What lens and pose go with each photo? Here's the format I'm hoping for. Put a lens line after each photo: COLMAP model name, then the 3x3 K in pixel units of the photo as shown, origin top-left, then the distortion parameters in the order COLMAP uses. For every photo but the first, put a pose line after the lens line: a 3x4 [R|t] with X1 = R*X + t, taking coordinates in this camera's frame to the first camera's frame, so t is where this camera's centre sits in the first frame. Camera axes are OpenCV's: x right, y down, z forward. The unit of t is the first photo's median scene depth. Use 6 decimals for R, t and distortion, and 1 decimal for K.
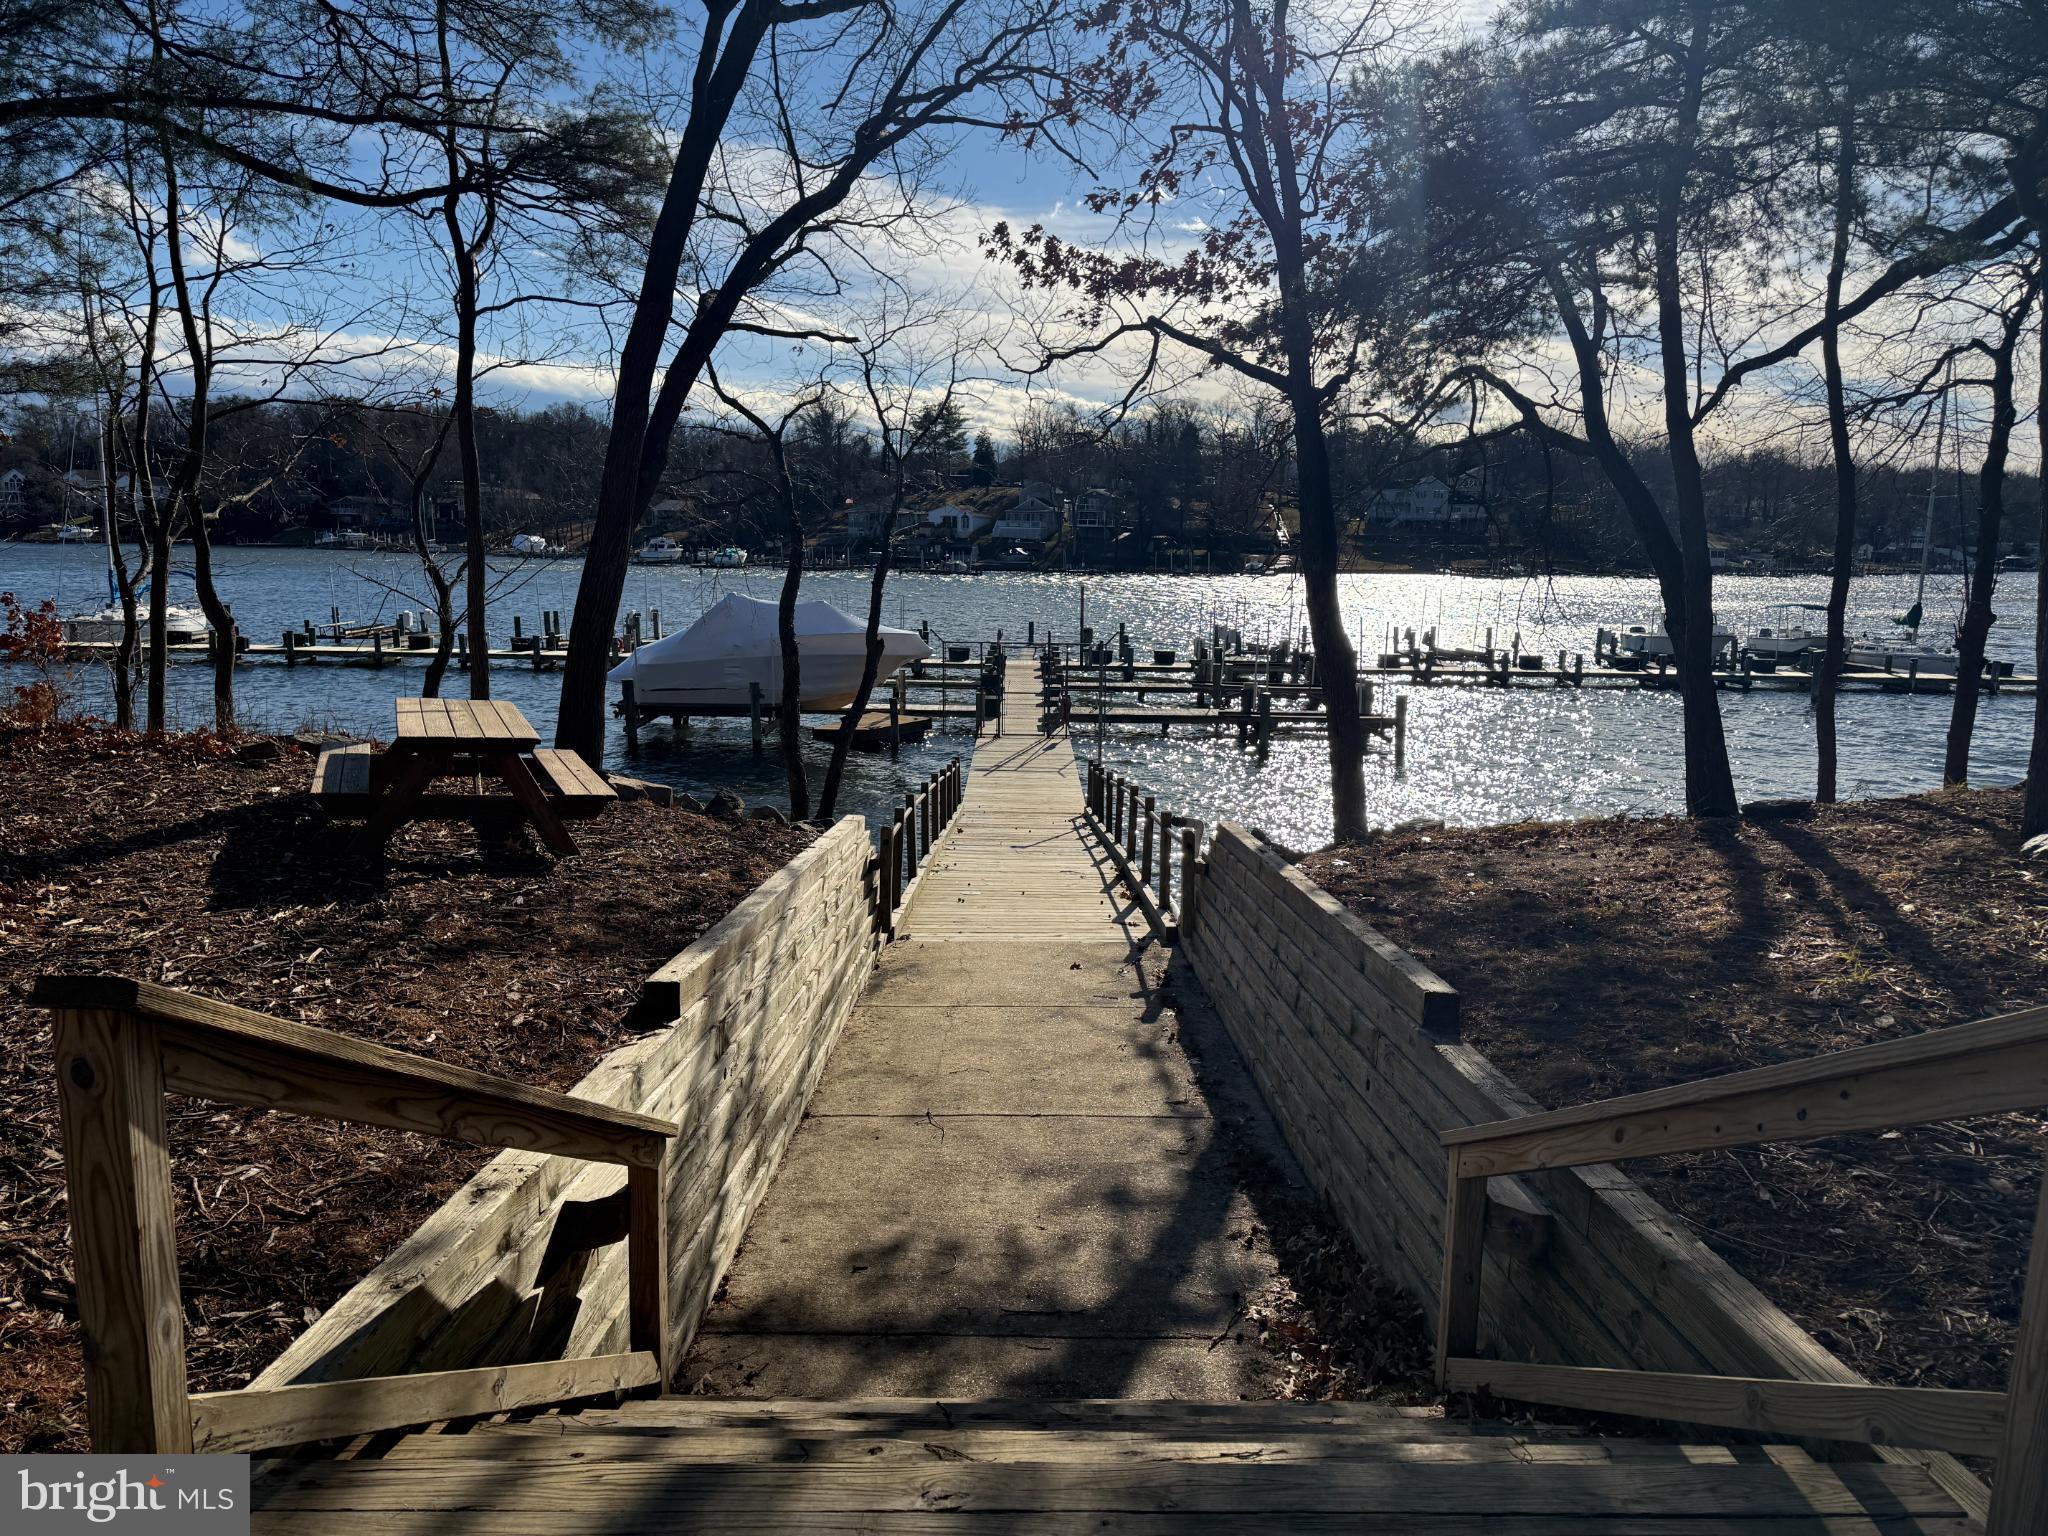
lens RADIAL K [[1426.1, 0, 1024.0], [0, 1426.1, 768.0], [0, 0, 1]] dist [0.000366, -0.000015]
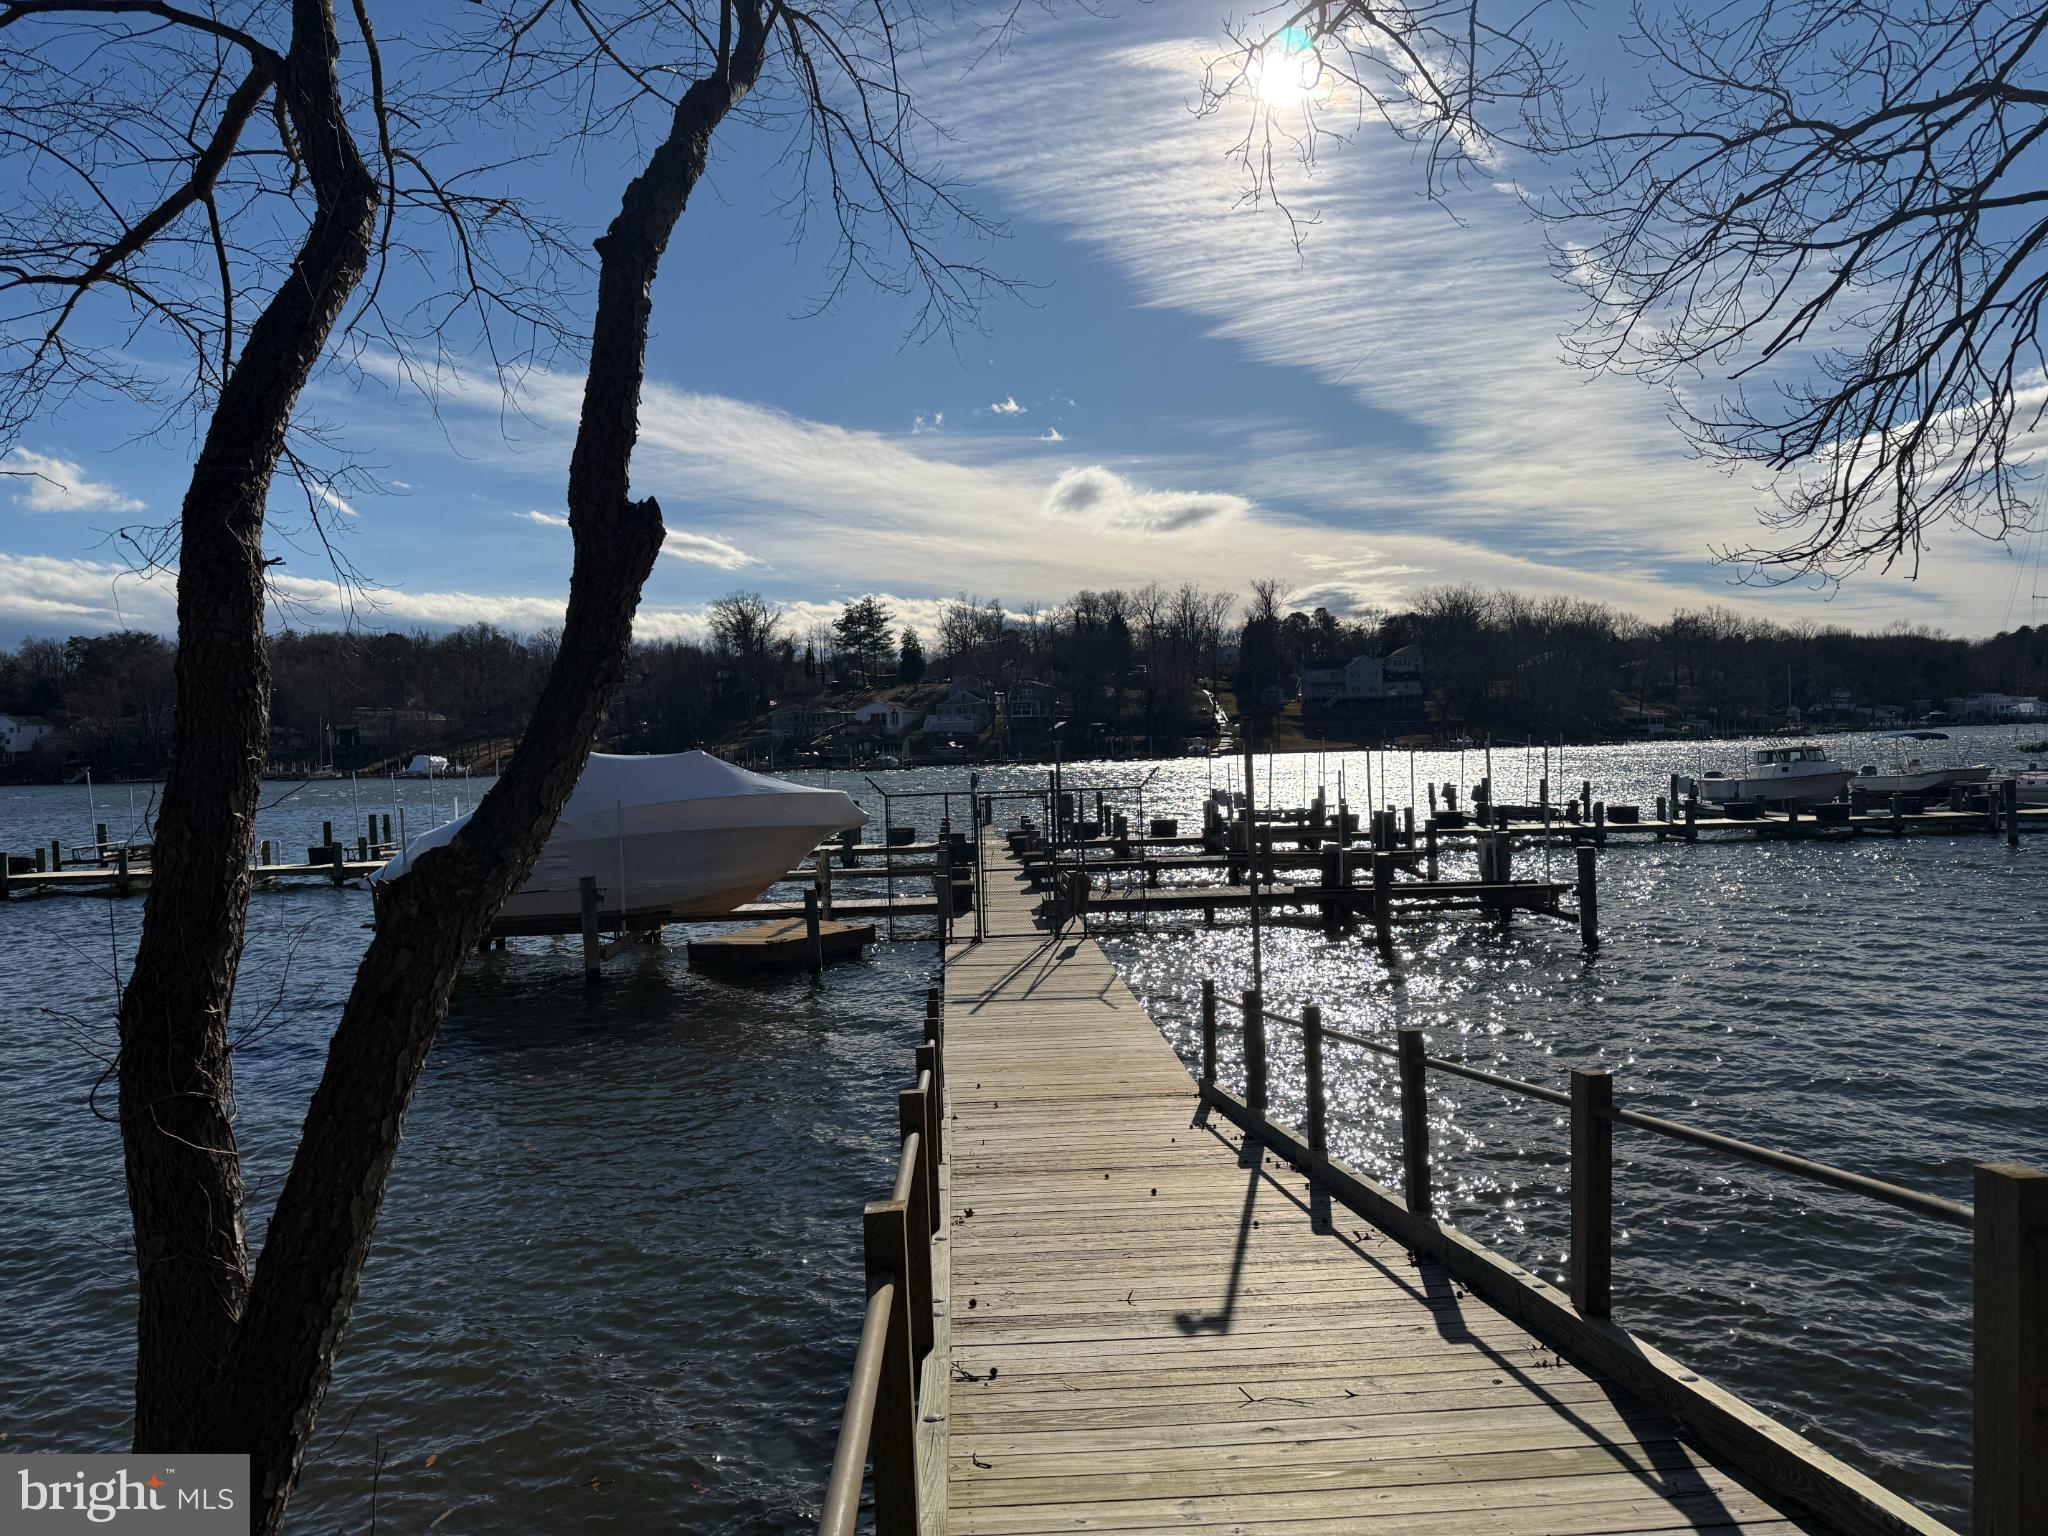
lens RADIAL K [[1437.3, 0, 1024.0], [0, 1437.3, 768.0], [0, 0, 1]] dist [0.155599, -0.214845]
pose [[0.997744, -0.046125, 0.048770, -0.013568], [0.052457, 0.989079, -0.137736, -0.004616], [-0.041884, 0.139984, 0.989268, 0.190956]]
